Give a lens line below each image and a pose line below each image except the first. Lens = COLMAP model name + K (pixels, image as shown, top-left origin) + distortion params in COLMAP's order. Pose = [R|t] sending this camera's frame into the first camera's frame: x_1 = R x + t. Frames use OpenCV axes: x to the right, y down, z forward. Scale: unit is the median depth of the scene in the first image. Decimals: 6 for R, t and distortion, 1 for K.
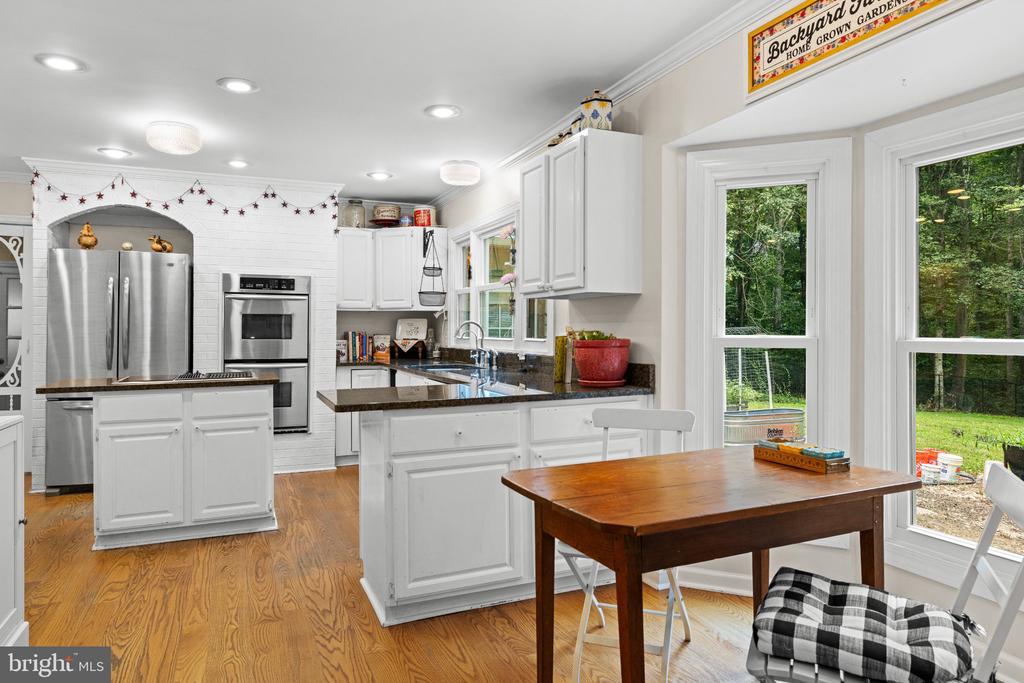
lens RADIAL K [[659.8, 0, 510.4], [0, 659.8, 323.5], [0, 0, 1]] dist [0.010122, -0.012749]
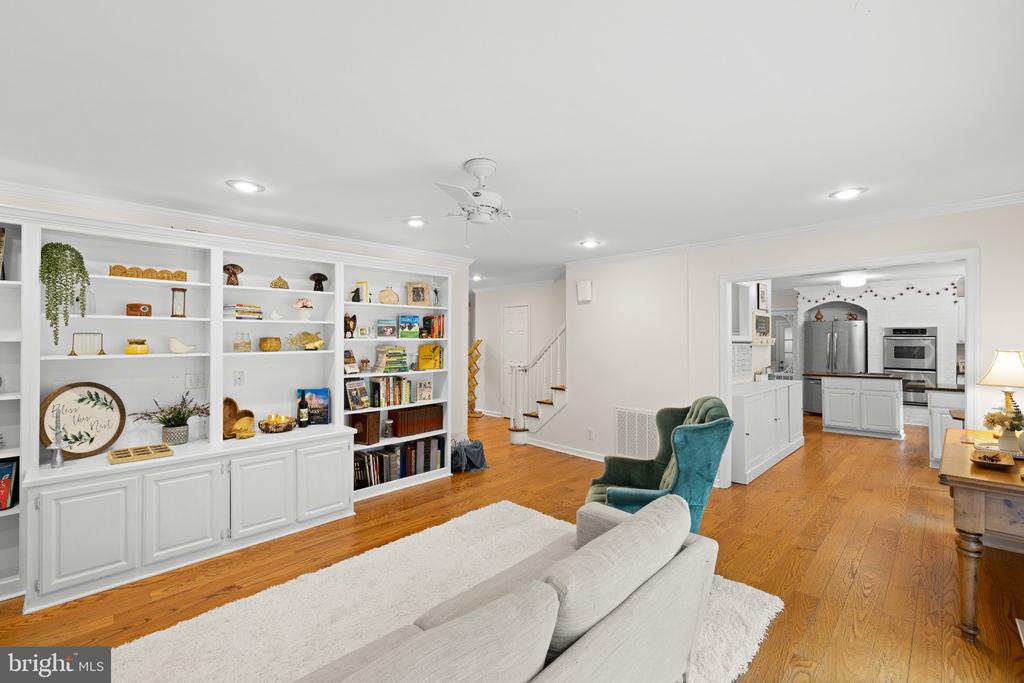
lens RADIAL K [[440.7, 0, 516.1], [0, 440.7, 338.0], [0, 0, 1]] dist [0.004743, 0.000206]
pose [[0.397689, -0.005282, -0.917505, 0.460090], [0.008682, 0.999960, -0.001994, -0.054118], [0.917479, -0.007173, 0.397719, -0.752600]]
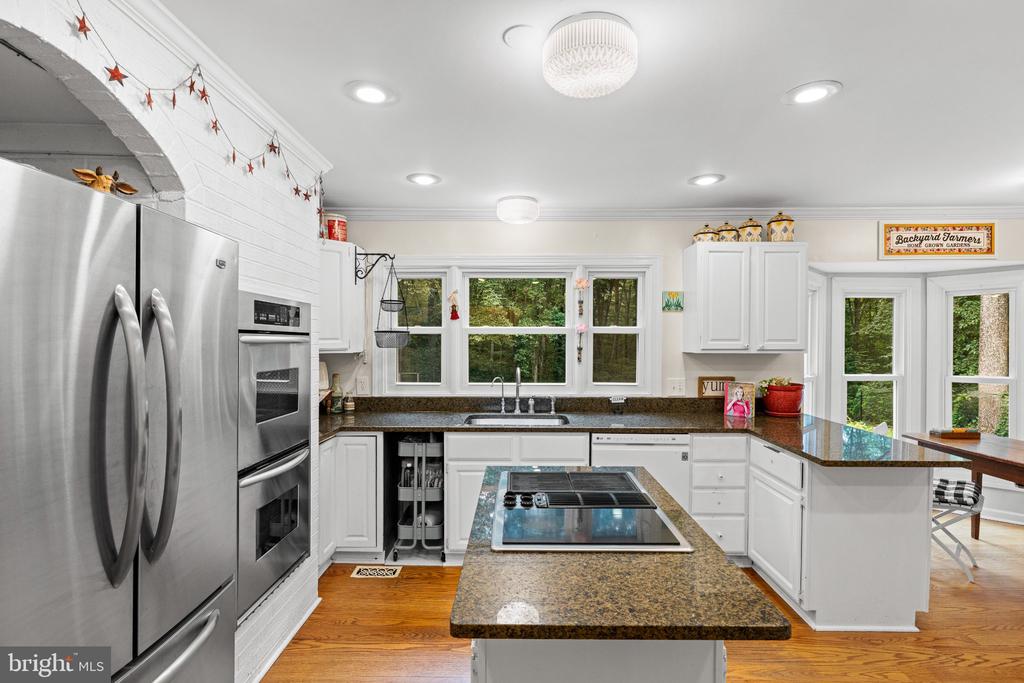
lens RADIAL K [[499.9, 0, 514.9], [0, 499.9, 346.0], [0, 0, 1]] dist [-0.005149, 0.001337]
pose [[0.395137, -0.005199, 0.918608, -0.751572], [-0.007802, 0.999929, 0.009015, -0.043956], [-0.918589, -0.010729, 0.395068, 0.745493]]
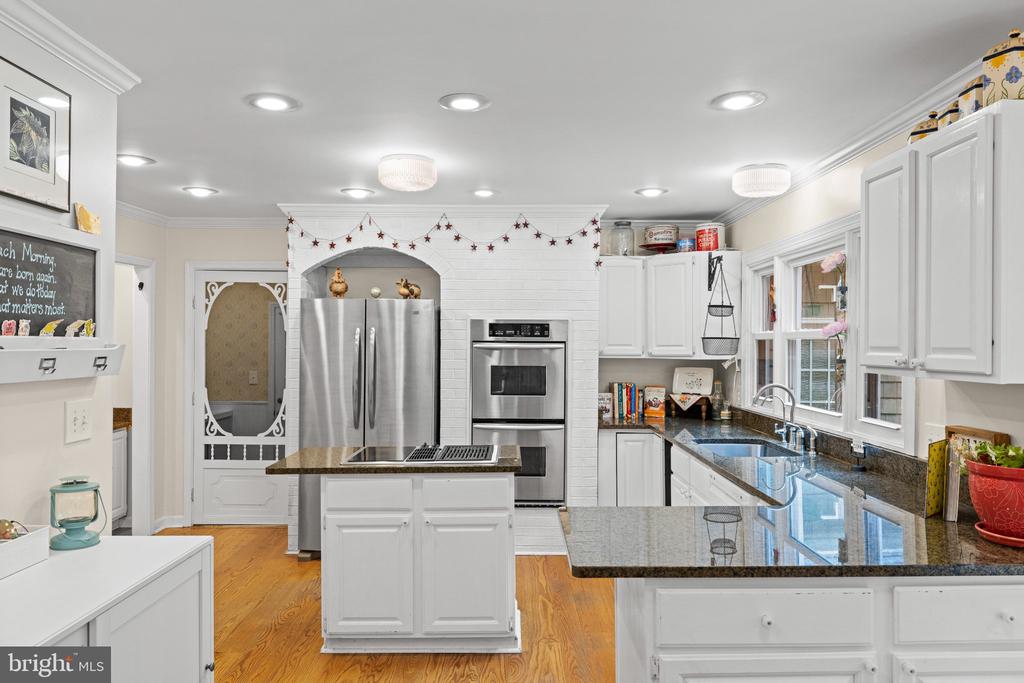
lens RADIAL K [[726.0, 0, 509.8], [0, 726.0, 343.4], [0, 0, 1]] dist [0.025801, -0.026257]
pose [[0.921929, 0.002458, -0.387350, -0.020129], [0.000184, 0.999977, 0.006785, -0.055803], [0.387358, -0.006327, 0.921908, 0.154614]]
